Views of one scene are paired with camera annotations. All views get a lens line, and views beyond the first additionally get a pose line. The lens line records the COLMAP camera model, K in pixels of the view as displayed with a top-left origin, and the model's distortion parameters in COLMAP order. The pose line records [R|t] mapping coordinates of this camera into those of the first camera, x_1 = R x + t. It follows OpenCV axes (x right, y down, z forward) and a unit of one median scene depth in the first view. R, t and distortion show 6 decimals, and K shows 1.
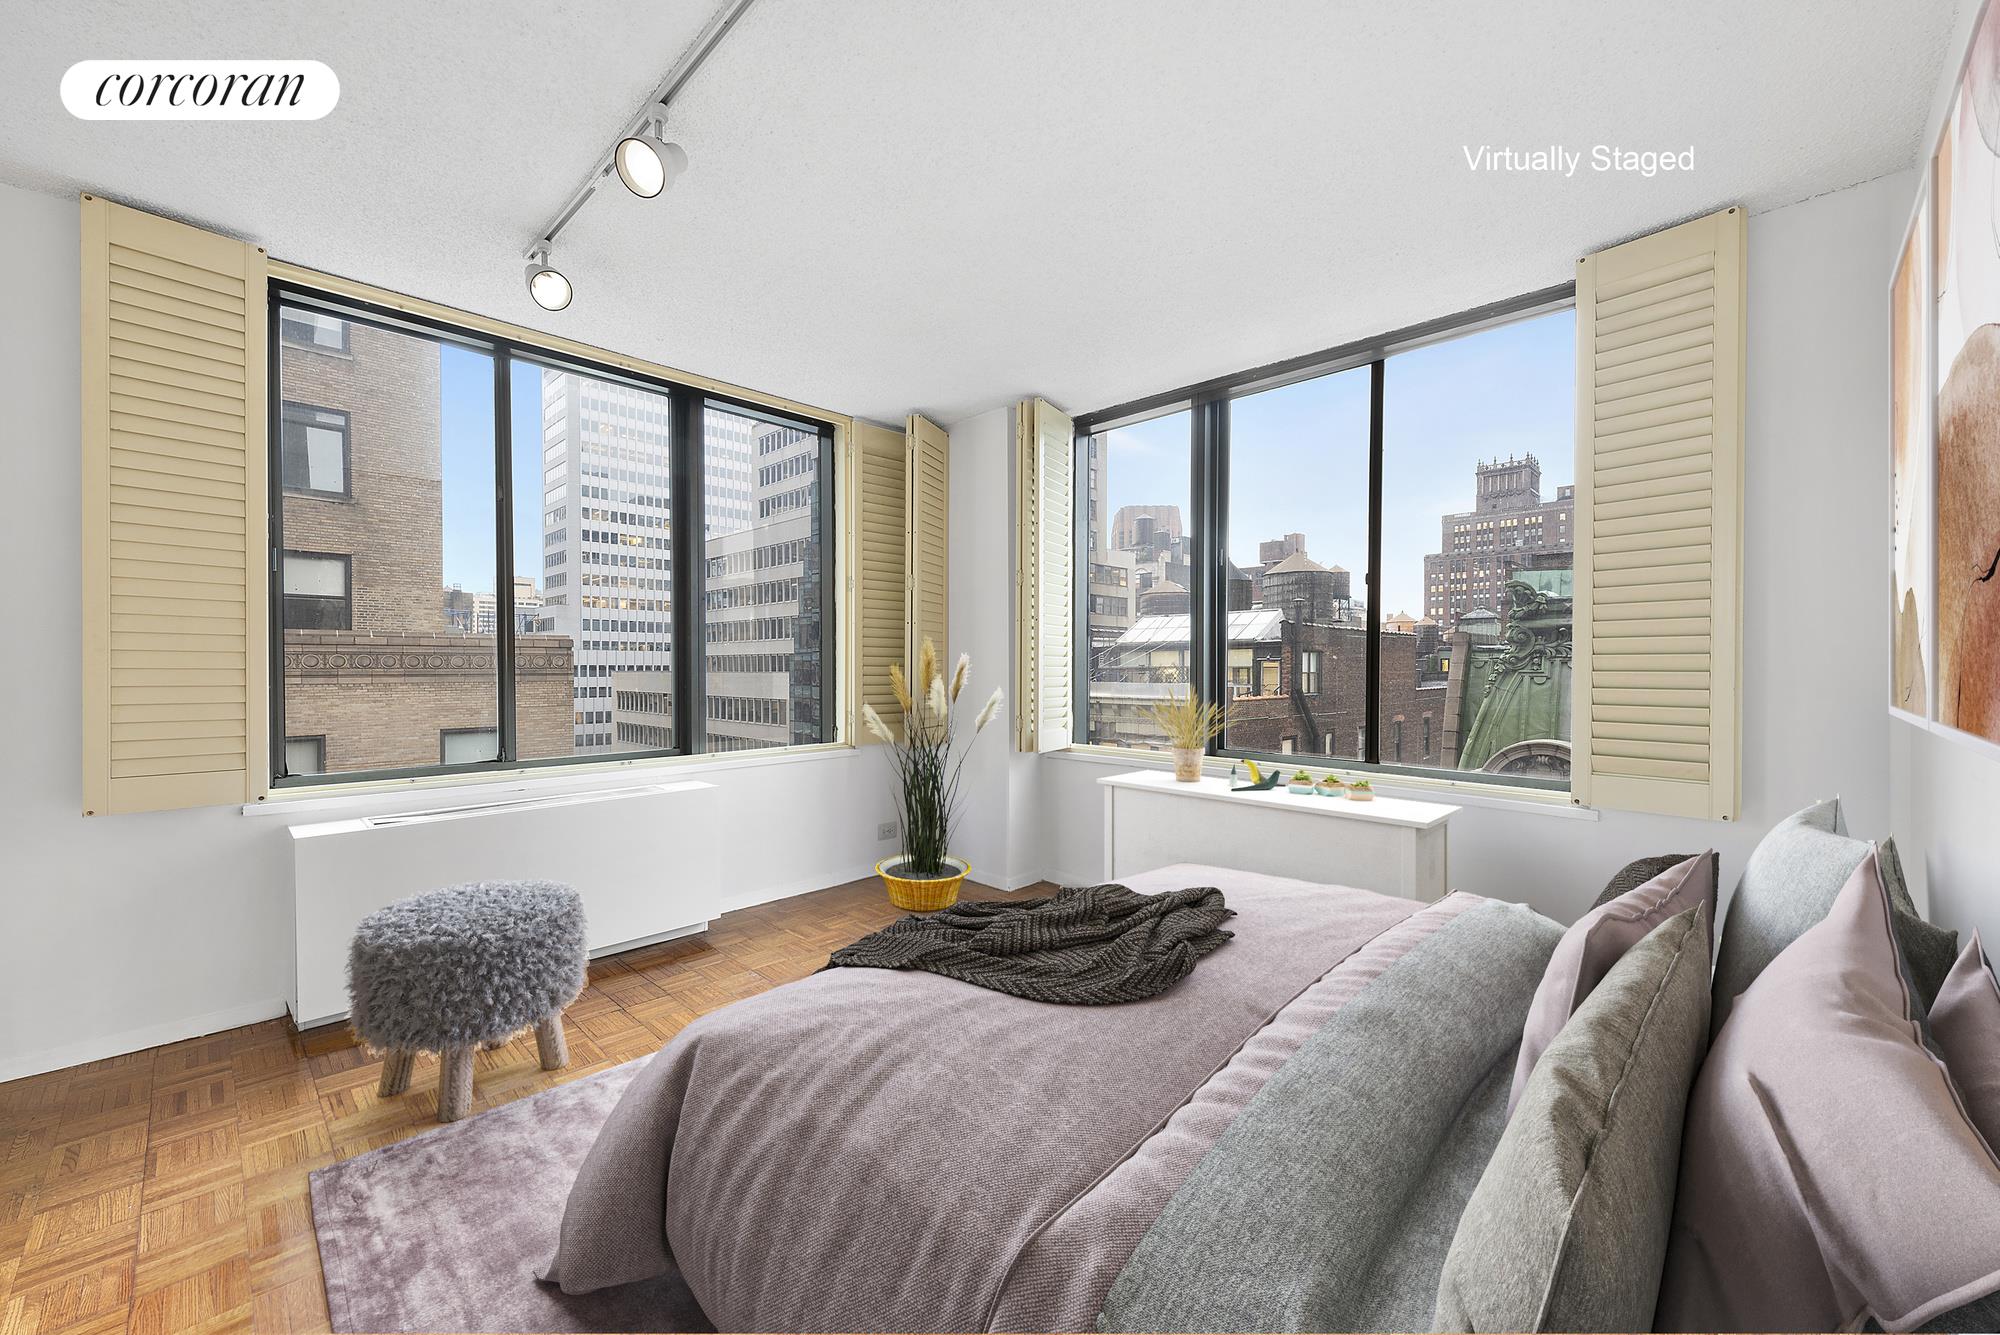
lens RADIAL K [[783.1, 0, 1000.0], [0, 783.1, 667.5], [0, 0, 1]] dist [0.000216, 0.000038]
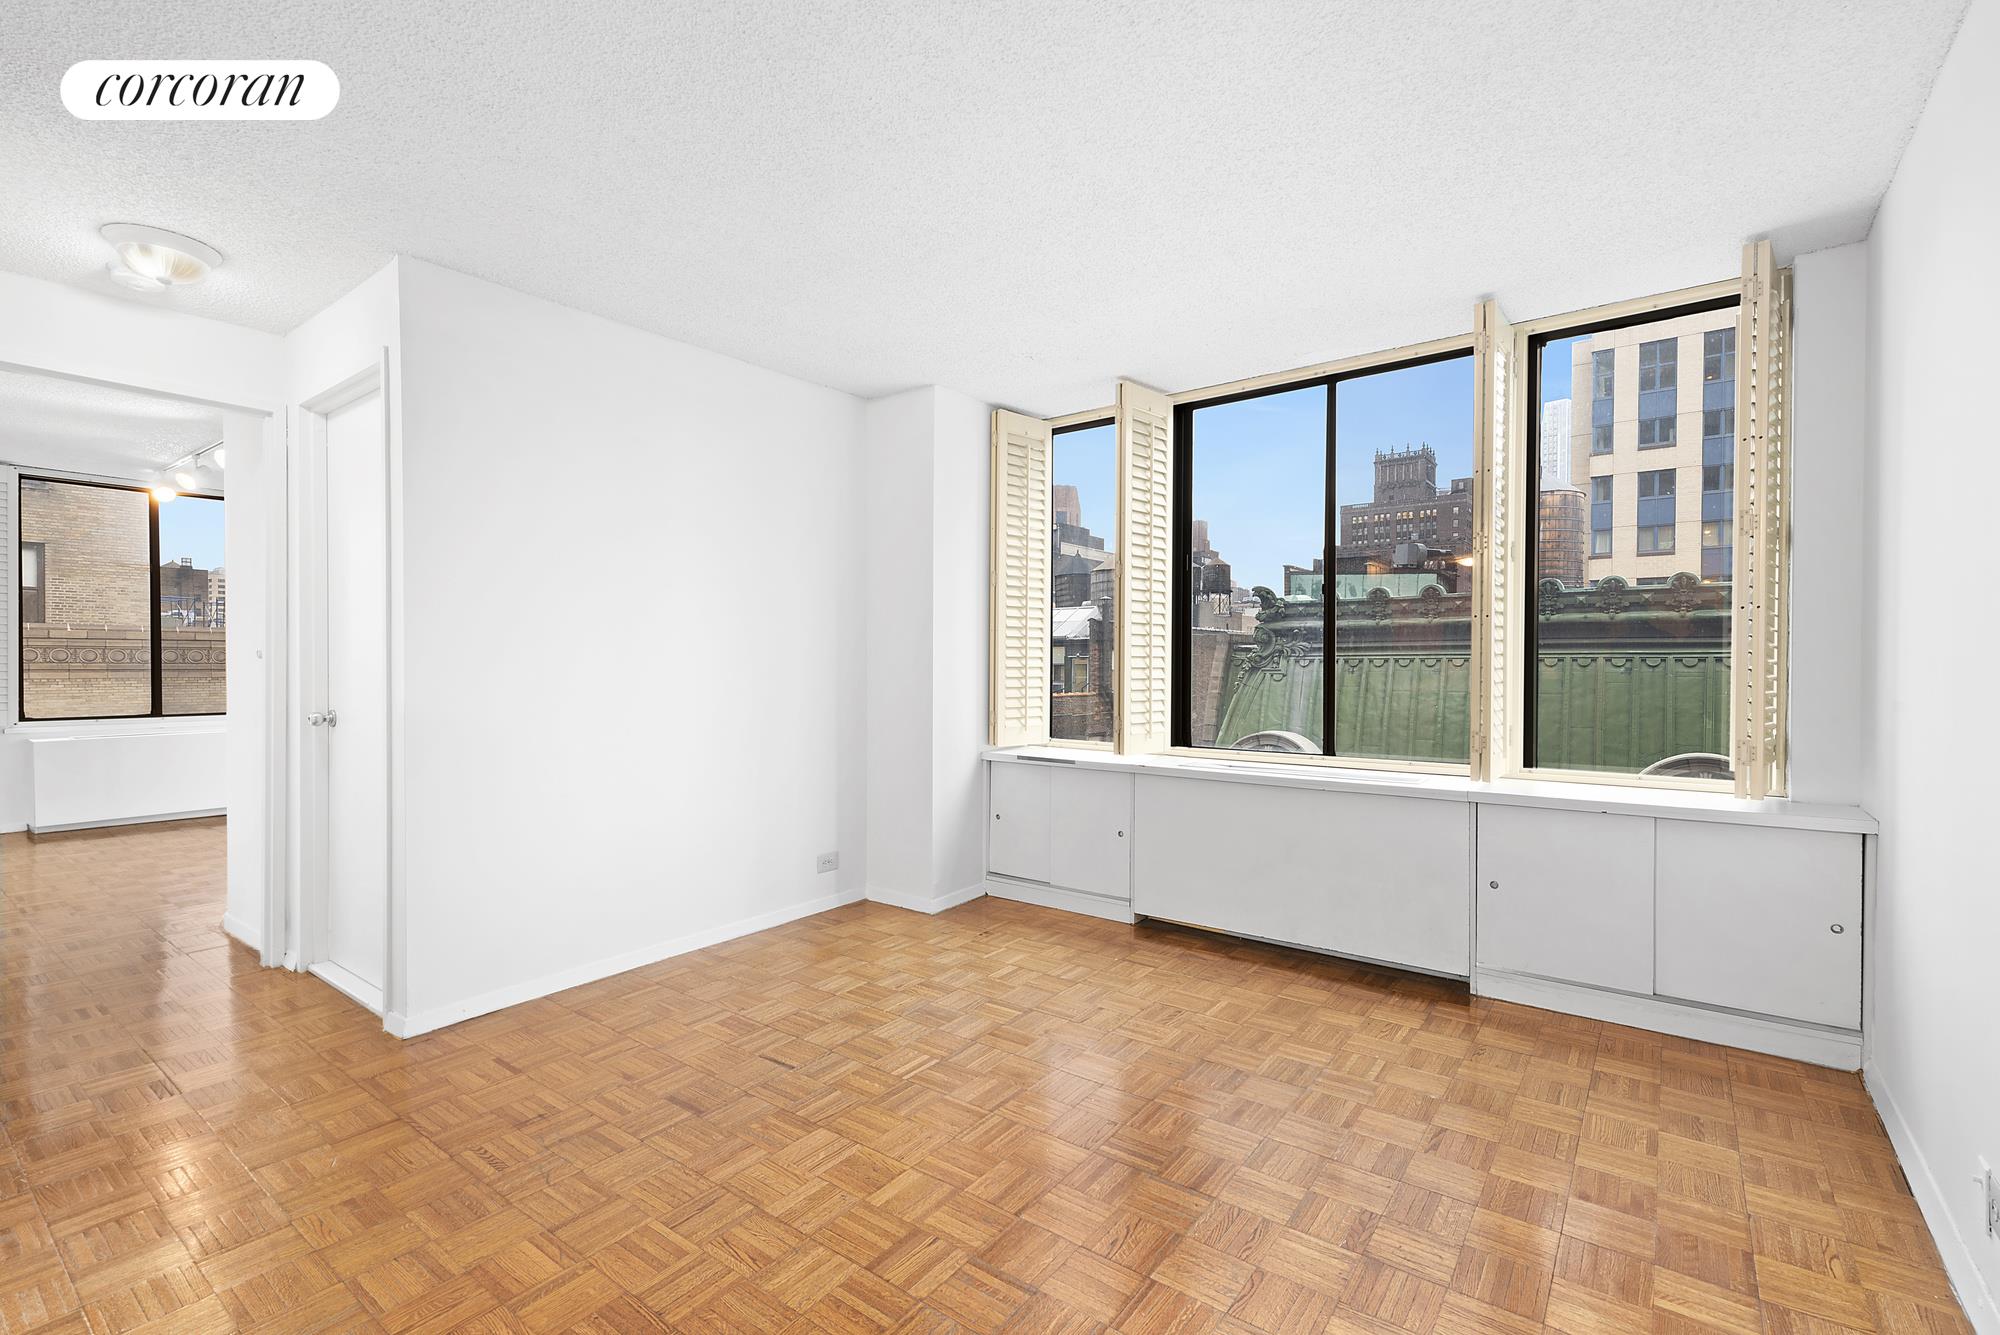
lens RADIAL K [[889.2, 0, 1000.0], [0, 889.2, 667.5], [0, 0, 1]] dist [0.000446, -0.000240]
pose [[0.991087, 0.002610, 0.133190, 0.137496], [-0.003085, 0.999990, 0.003358, -0.000328], [-0.133180, -0.003739, 0.991085, -0.173946]]
